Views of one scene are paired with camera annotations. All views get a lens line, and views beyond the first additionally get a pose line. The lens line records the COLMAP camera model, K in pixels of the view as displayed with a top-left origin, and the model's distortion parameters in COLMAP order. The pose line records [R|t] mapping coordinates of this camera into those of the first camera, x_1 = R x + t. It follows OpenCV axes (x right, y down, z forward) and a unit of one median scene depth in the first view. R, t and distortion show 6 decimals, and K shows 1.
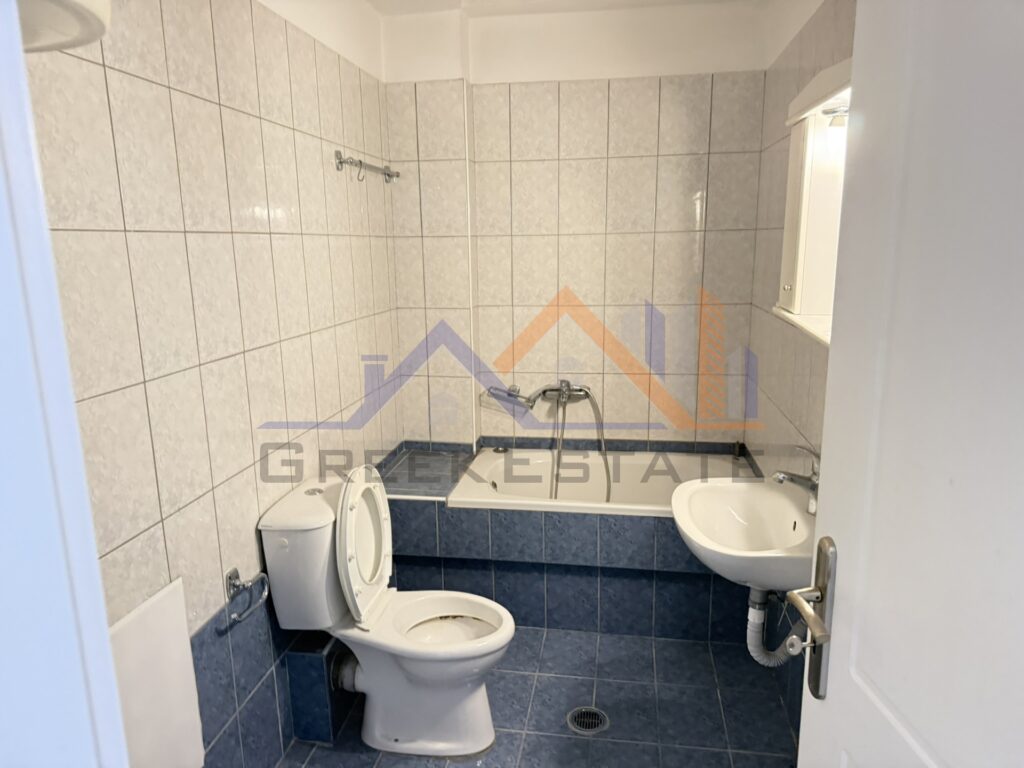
lens RADIAL K [[729.7, 0, 515.0], [0, 729.7, 391.1], [0, 0, 1]] dist [0.039079, -0.044176]
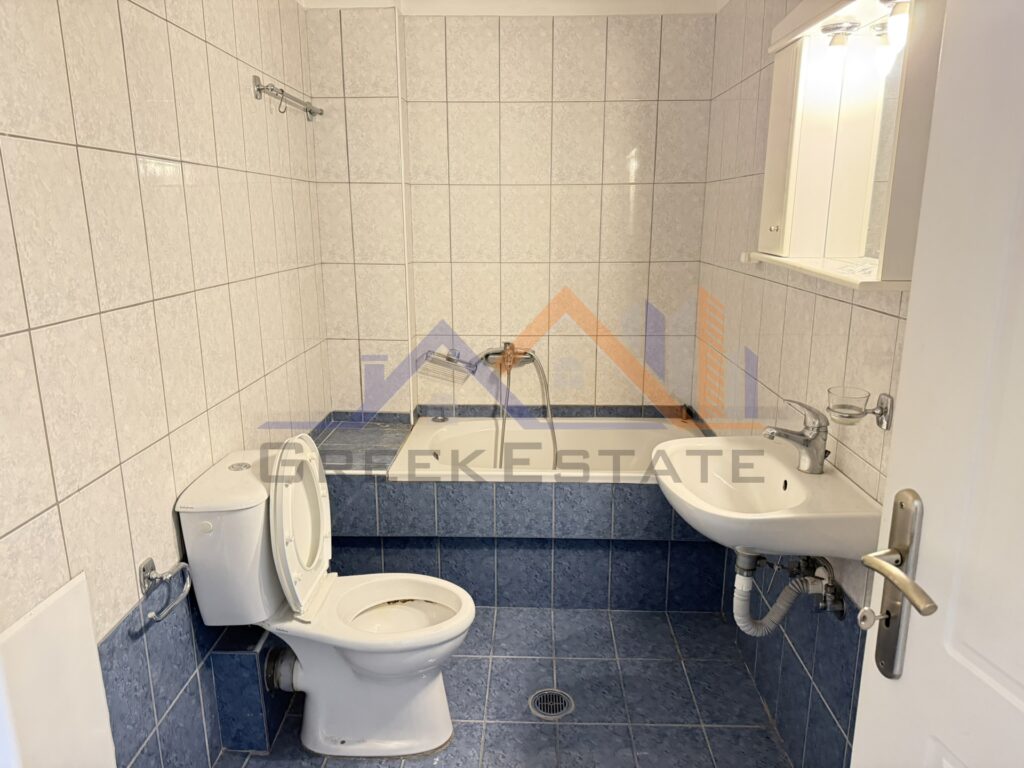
lens RADIAL K [[729.7, 0, 515.9], [0, 729.7, 385.5], [0, 0, 1]] dist [0.039079, -0.044176]
pose [[0.991835, -0.016251, 0.126489, -0.056107], [0.013107, 0.999585, 0.025647, 0.022405], [-0.126853, -0.023780, 0.991636, 0.096002]]
